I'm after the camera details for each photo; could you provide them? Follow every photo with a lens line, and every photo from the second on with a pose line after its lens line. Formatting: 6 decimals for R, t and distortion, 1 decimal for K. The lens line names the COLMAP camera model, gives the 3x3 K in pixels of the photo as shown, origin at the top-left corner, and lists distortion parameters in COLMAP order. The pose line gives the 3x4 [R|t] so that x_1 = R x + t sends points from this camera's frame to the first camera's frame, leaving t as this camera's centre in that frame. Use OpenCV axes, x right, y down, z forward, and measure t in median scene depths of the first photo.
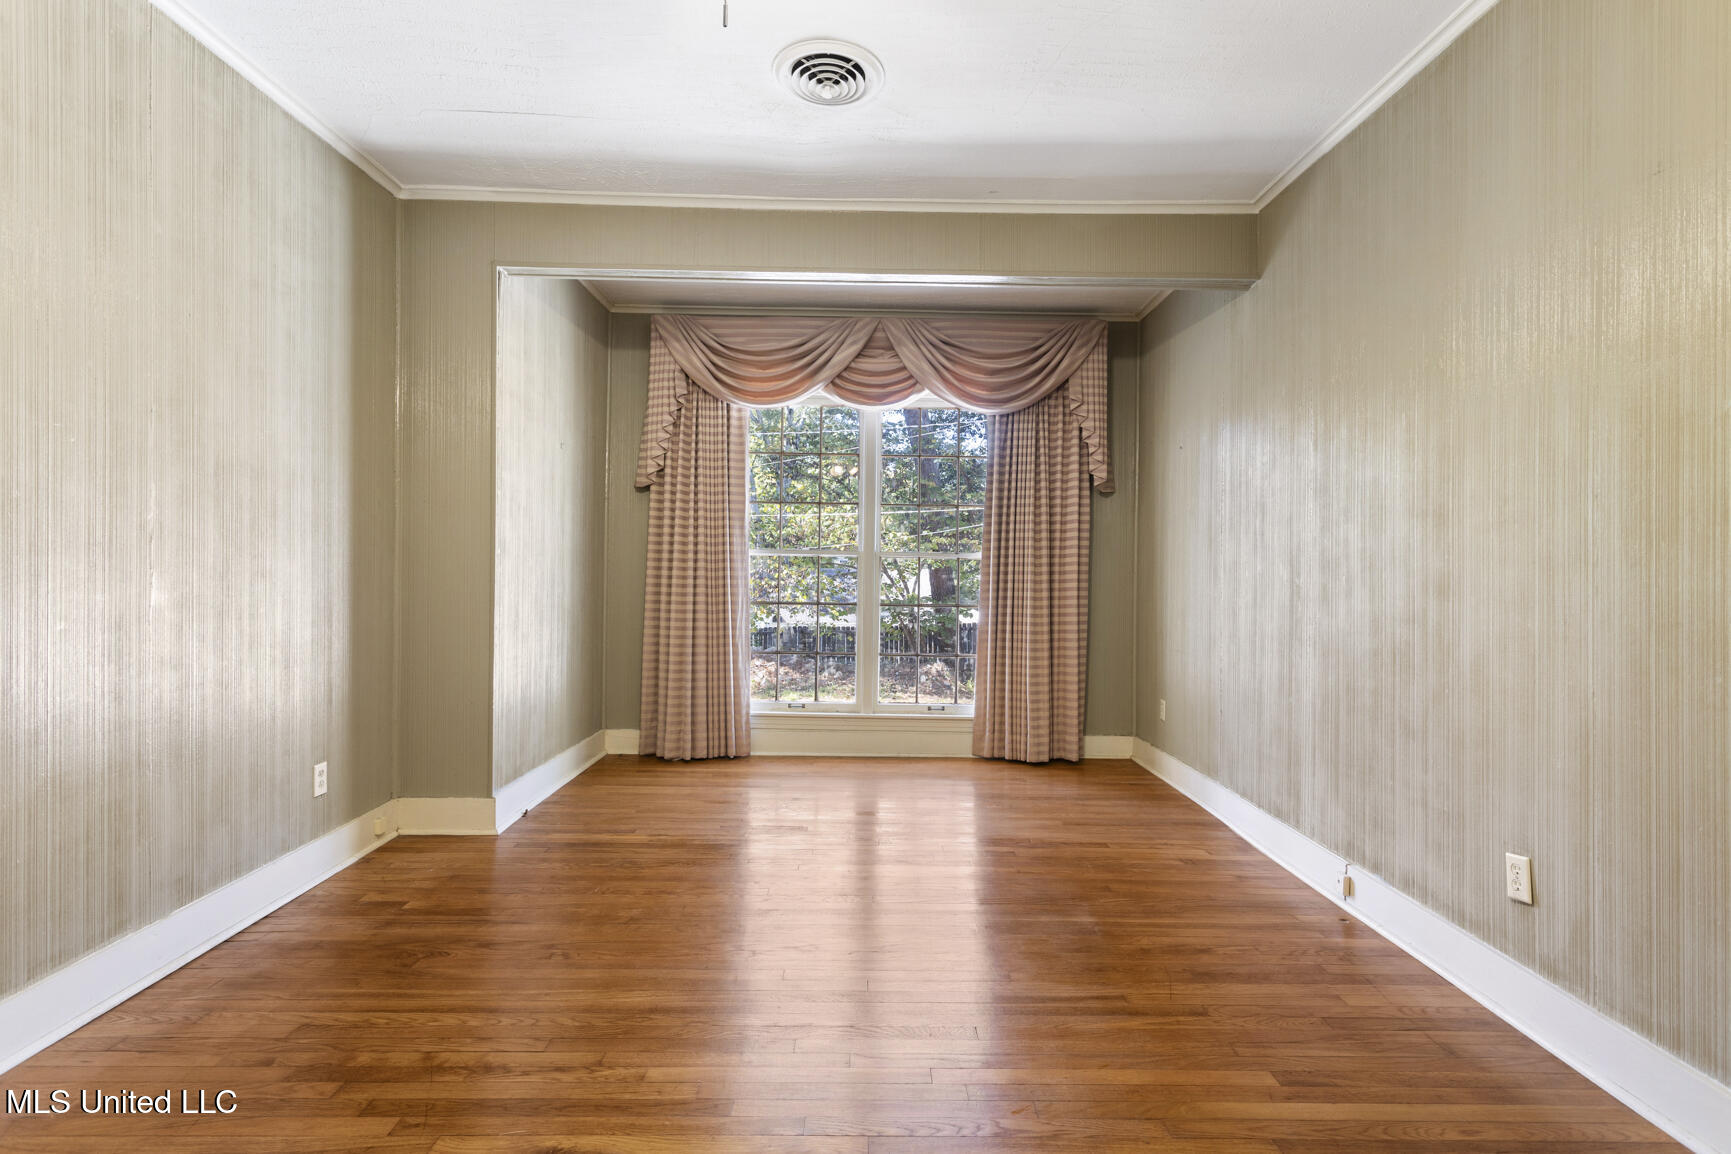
lens RADIAL K [[854.2, 0, 861.7], [0, 854.2, 578.7], [0, 0, 1]] dist [0.011489, 0.000057]
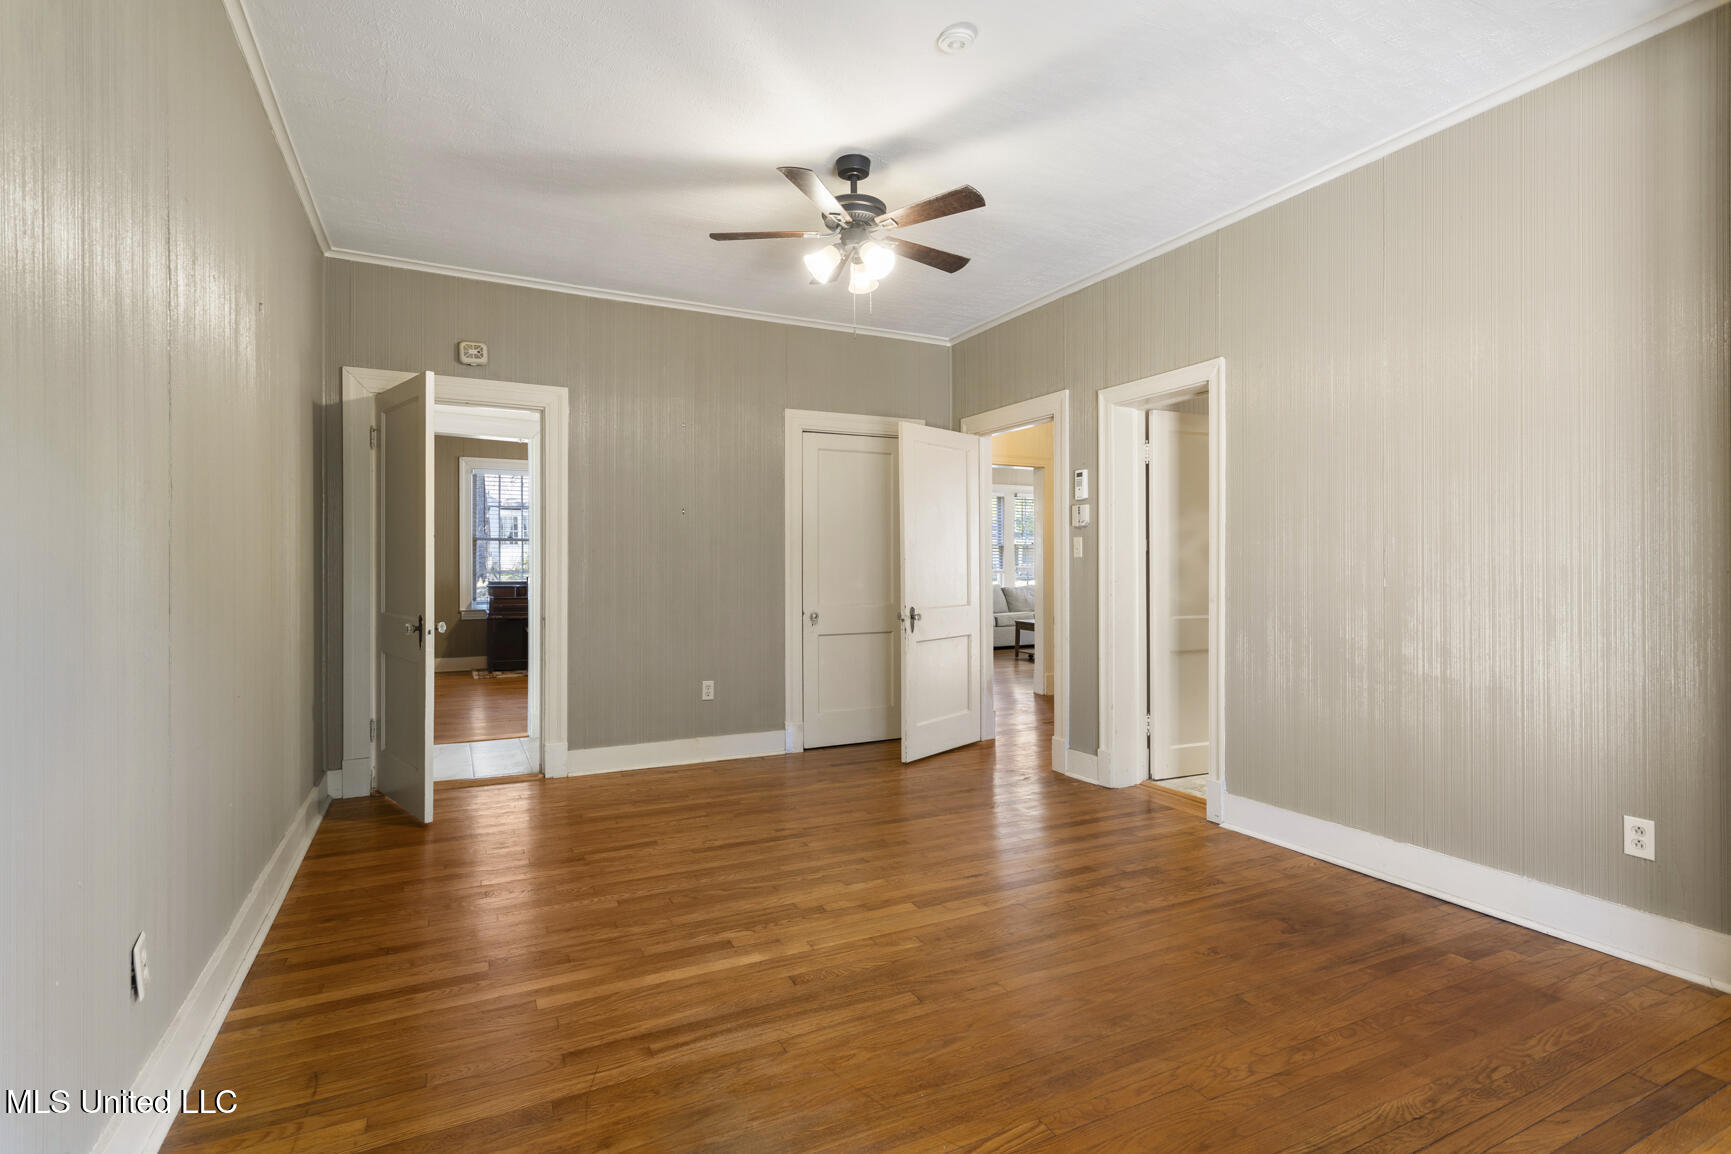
lens RADIAL K [[854.2, 0, 866.1], [0, 854.2, 564.7], [0, 0, 1]] dist [0.011489, 0.000057]
pose [[-0.902747, -0.010051, -0.430055, 0.428070], [-0.011886, 0.999928, 0.001580, -0.015845], [0.430008, 0.006538, -0.902801, 1.641316]]
